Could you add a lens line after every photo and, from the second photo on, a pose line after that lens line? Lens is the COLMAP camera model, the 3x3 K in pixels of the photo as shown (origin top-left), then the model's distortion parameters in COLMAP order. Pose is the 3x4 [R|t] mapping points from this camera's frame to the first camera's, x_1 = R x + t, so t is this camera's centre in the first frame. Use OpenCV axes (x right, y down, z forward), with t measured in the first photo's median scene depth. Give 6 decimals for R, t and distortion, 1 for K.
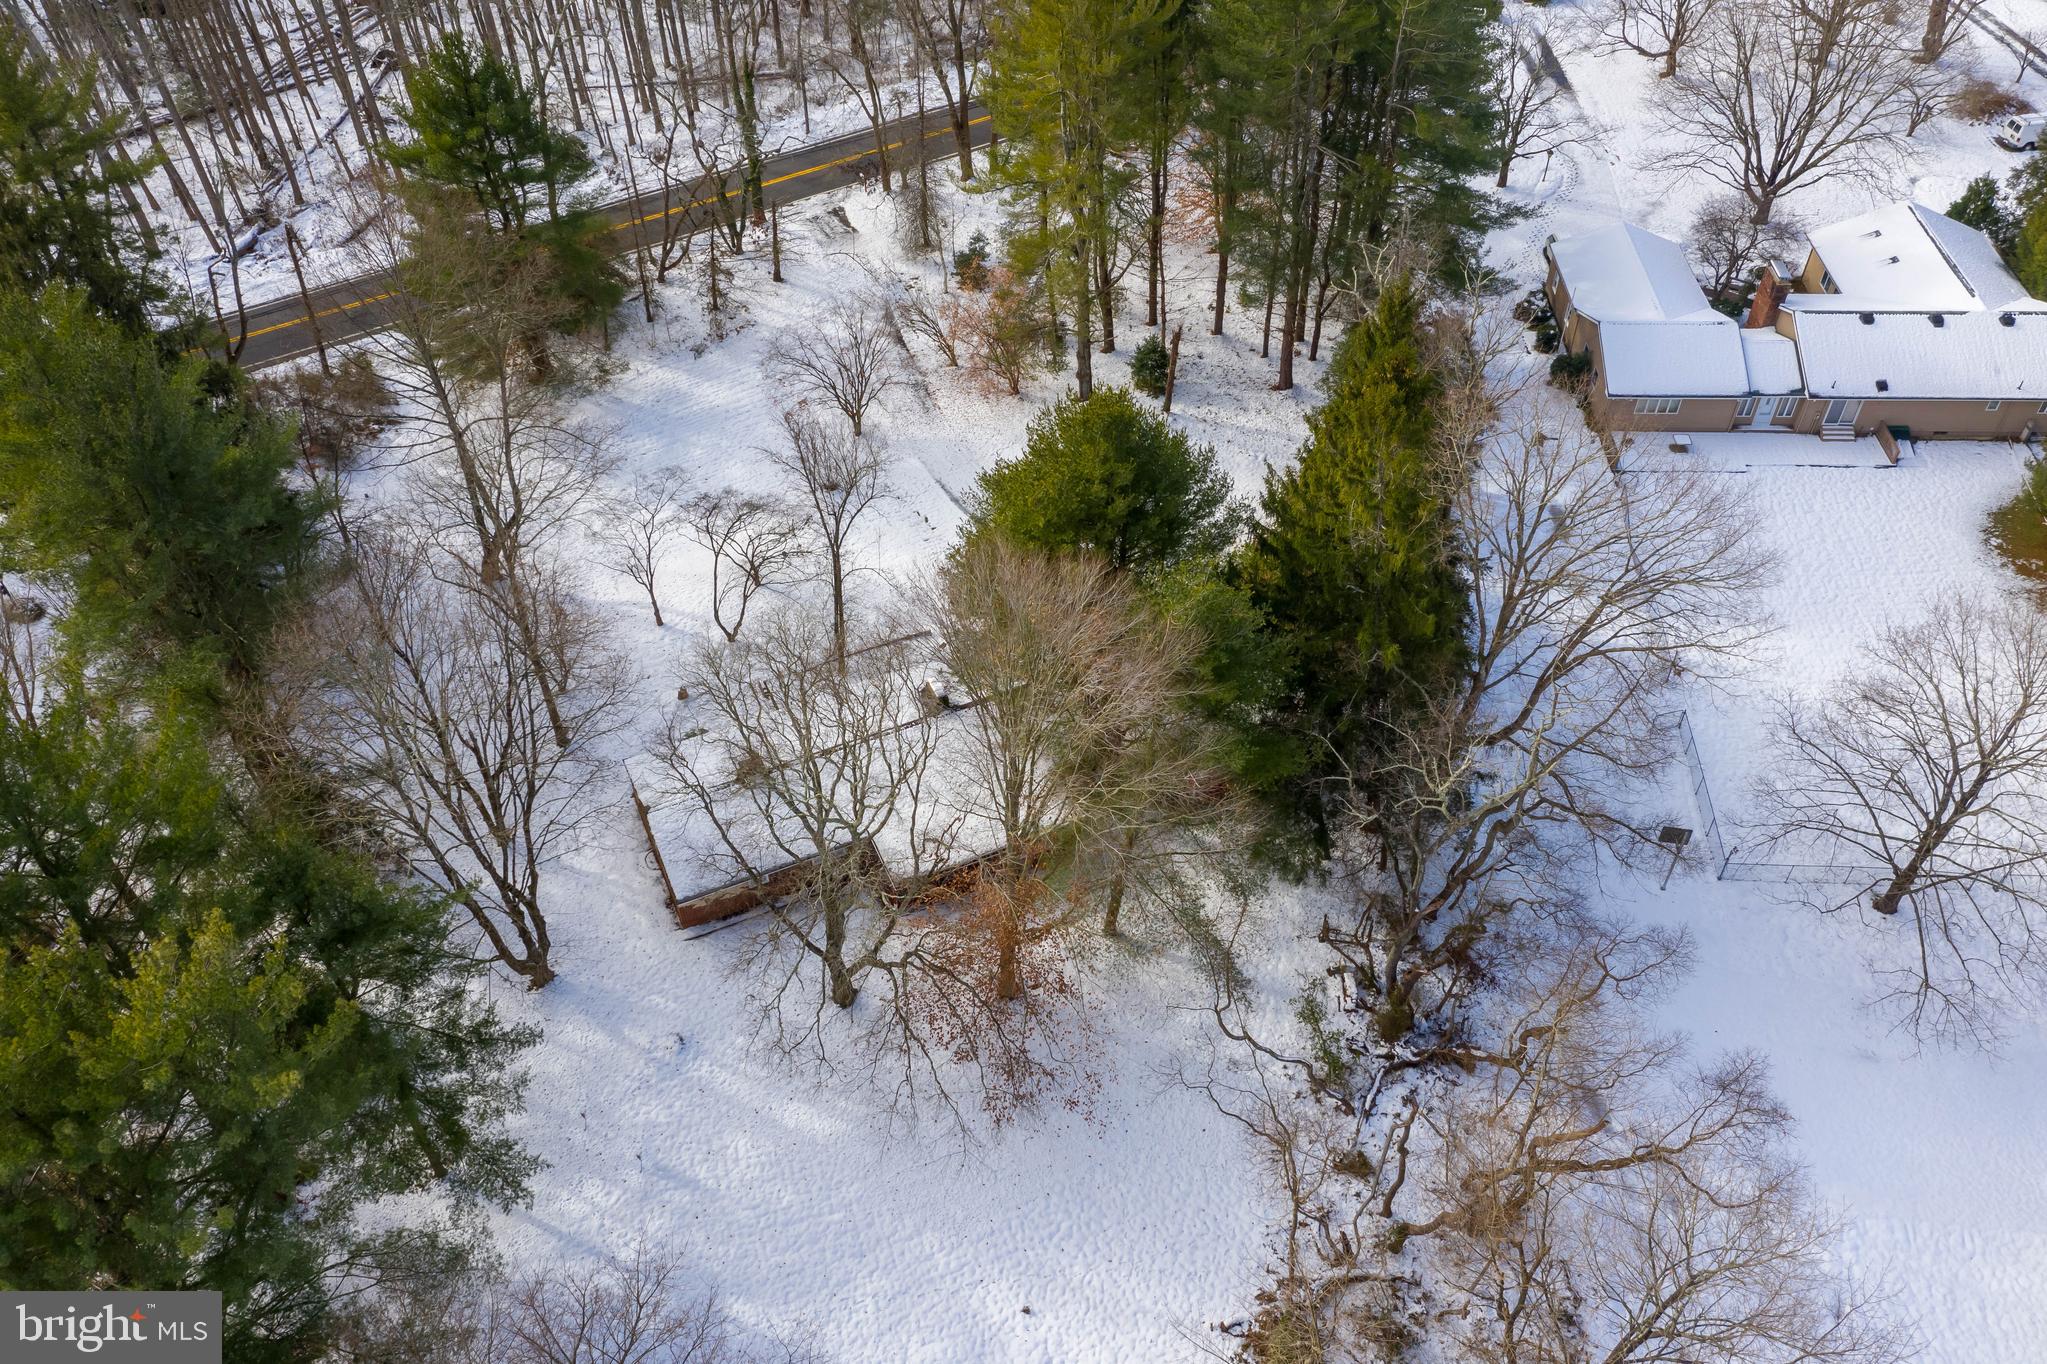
lens RADIAL K [[1634.5, 0, 1024.6], [0, 1634.5, 678.7], [0, 0, 1]] dist [-0.012565, 0.004865]
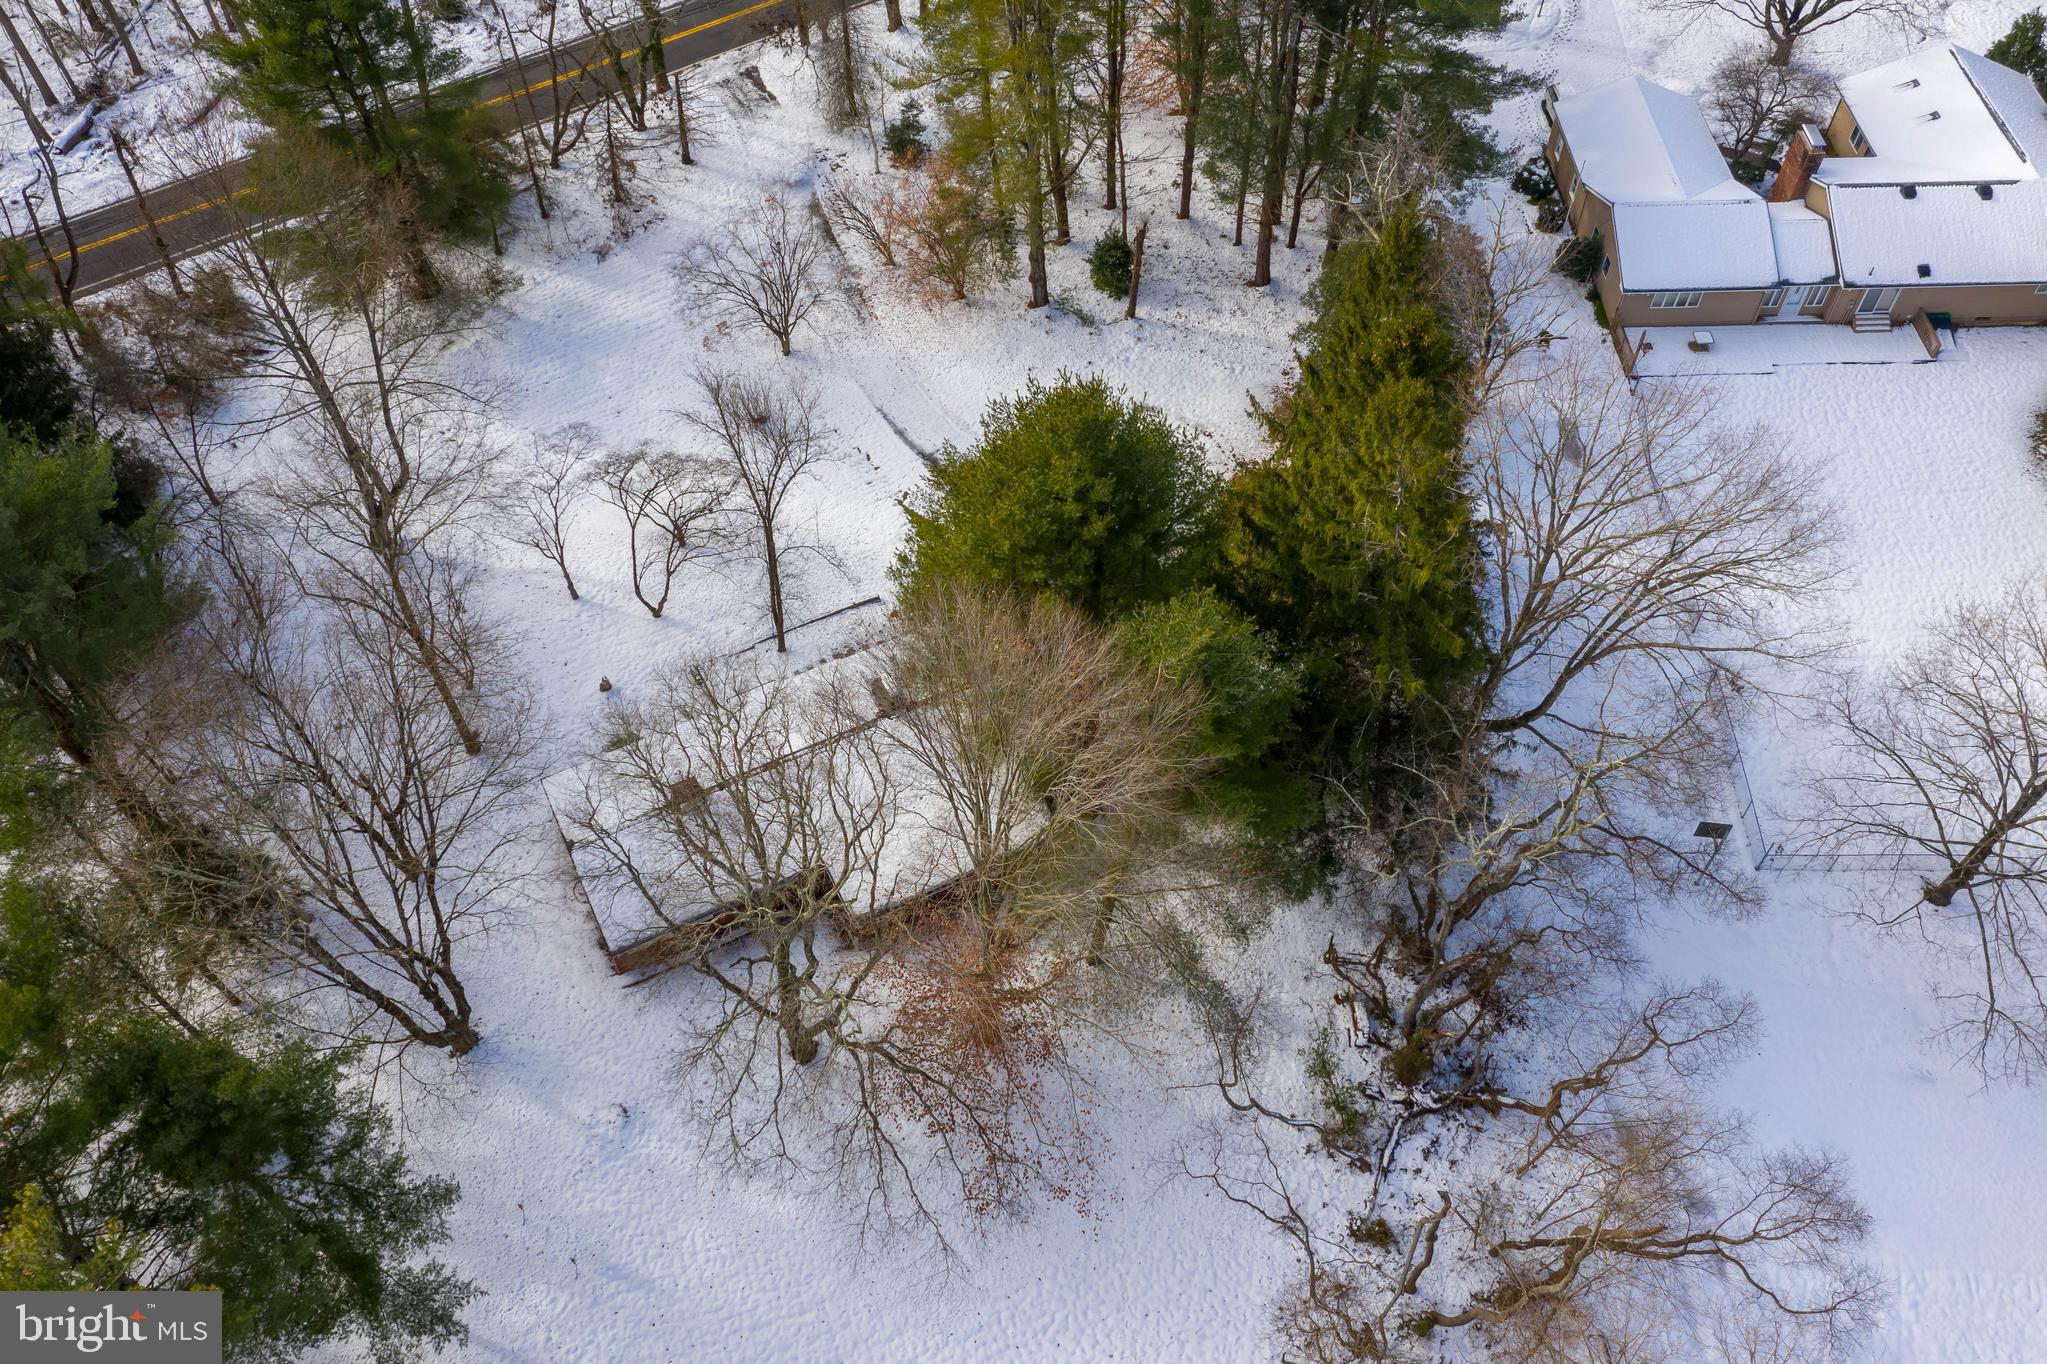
lens RADIAL K [[1634.5, 0, 1027.2], [0, 1634.5, 681.5], [0, 0, 1]] dist [-0.012565, 0.004865]
pose [[0.998821, -0.038609, 0.029425, -0.005635], [0.034425, 0.990730, 0.131410, -0.115703], [-0.034226, -0.130242, 0.990891, 0.121886]]
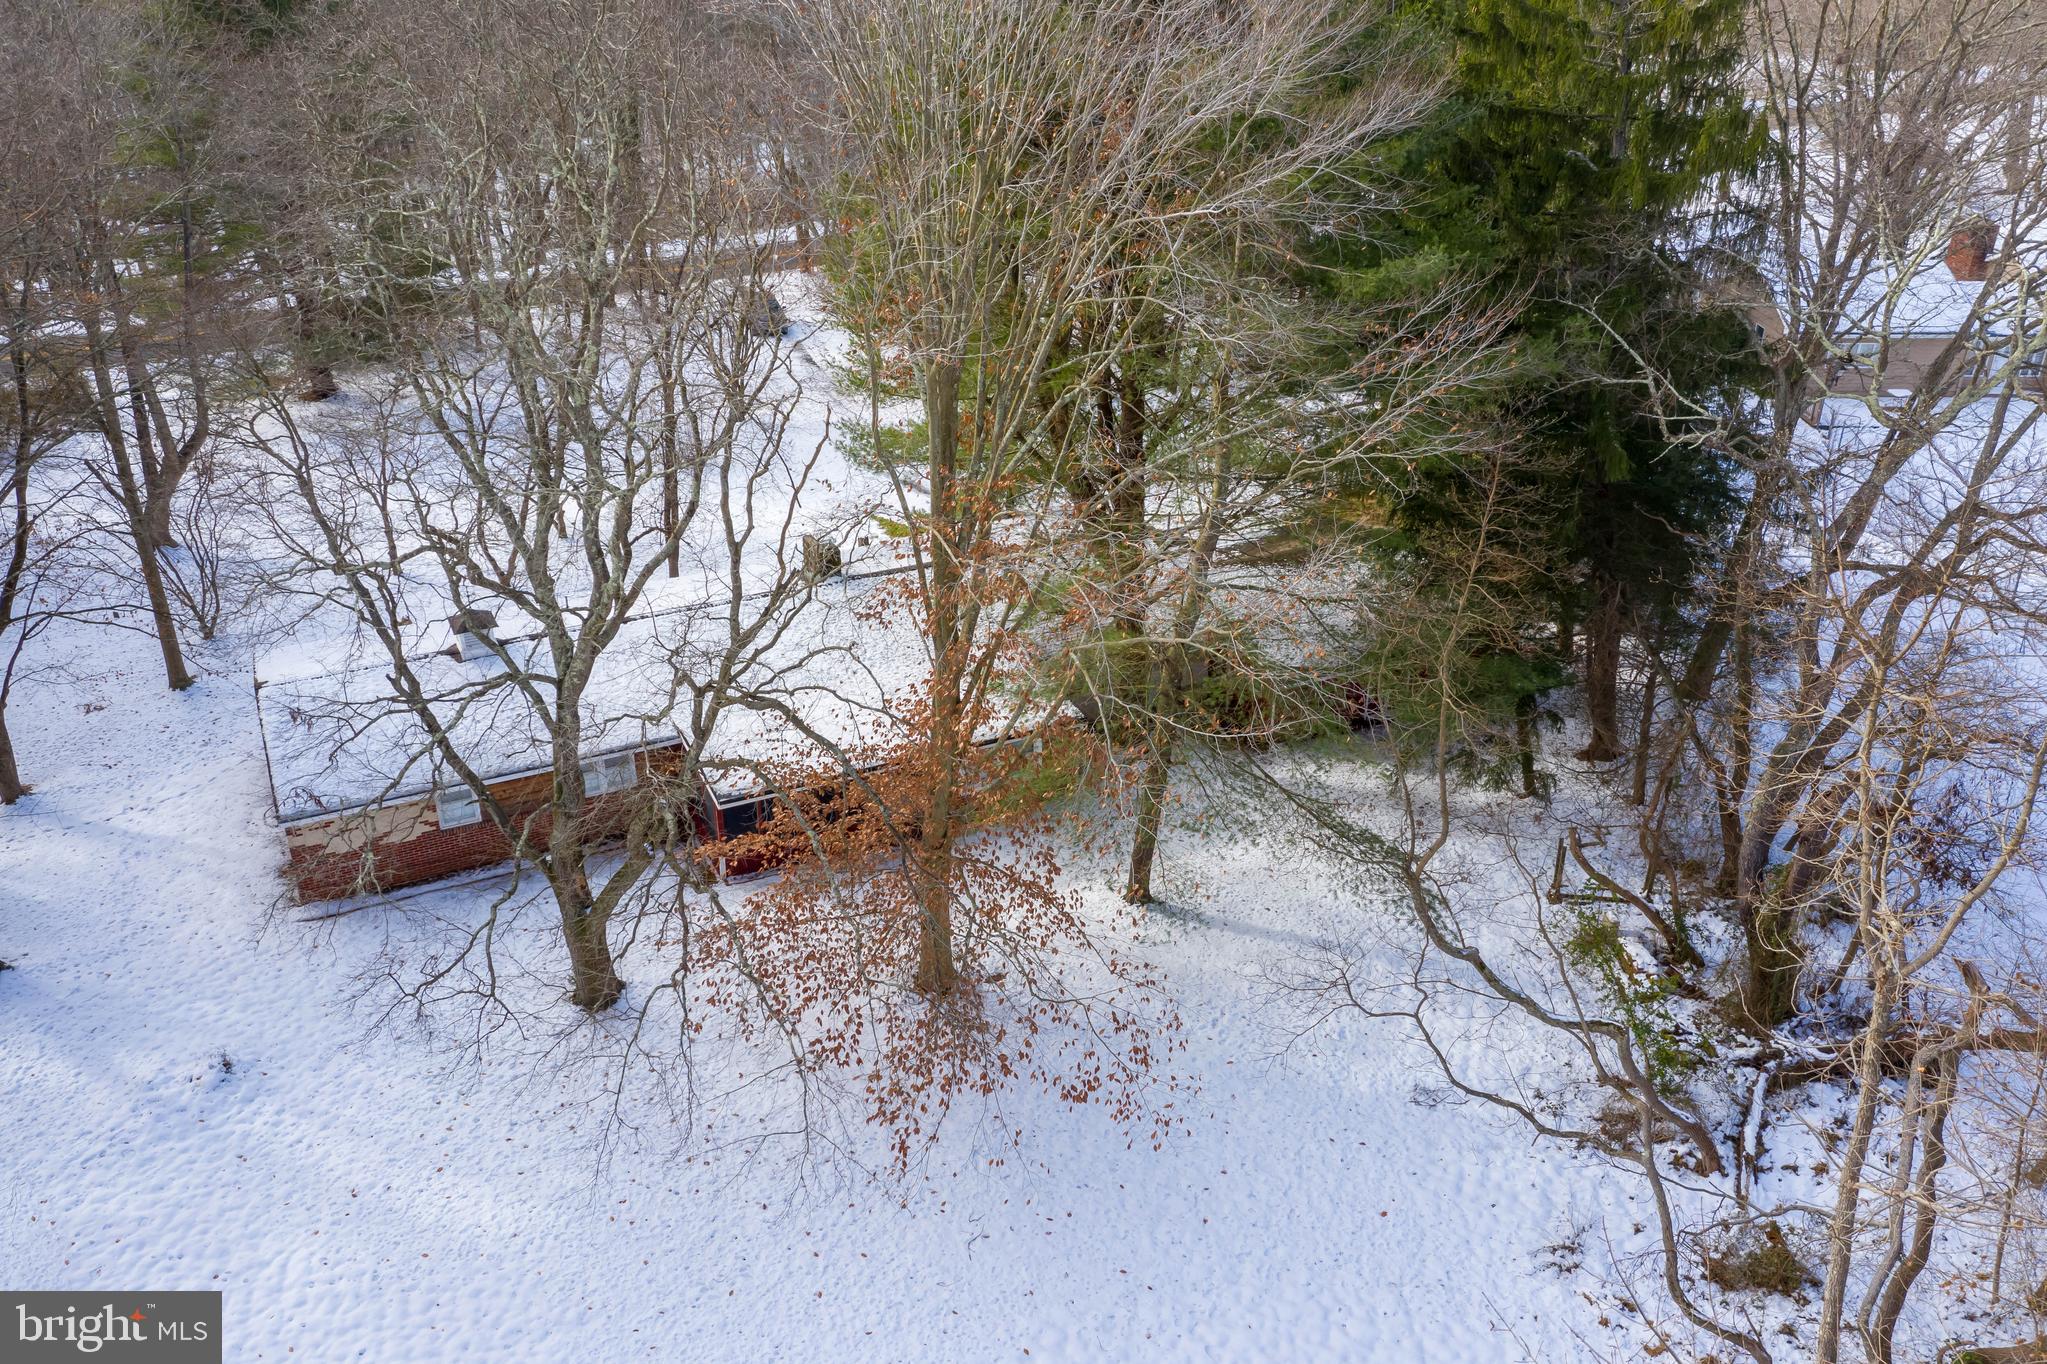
lens RADIAL K [[1634.5, 0, 1020.9], [0, 1634.5, 685.0], [0, 0, 1]] dist [-0.012565, 0.004865]
pose [[0.999663, -0.000293, 0.025953, 0.002489], [0.008073, 0.953847, -0.300184, 0.240576], [-0.024667, 0.300292, 0.953528, 0.484889]]
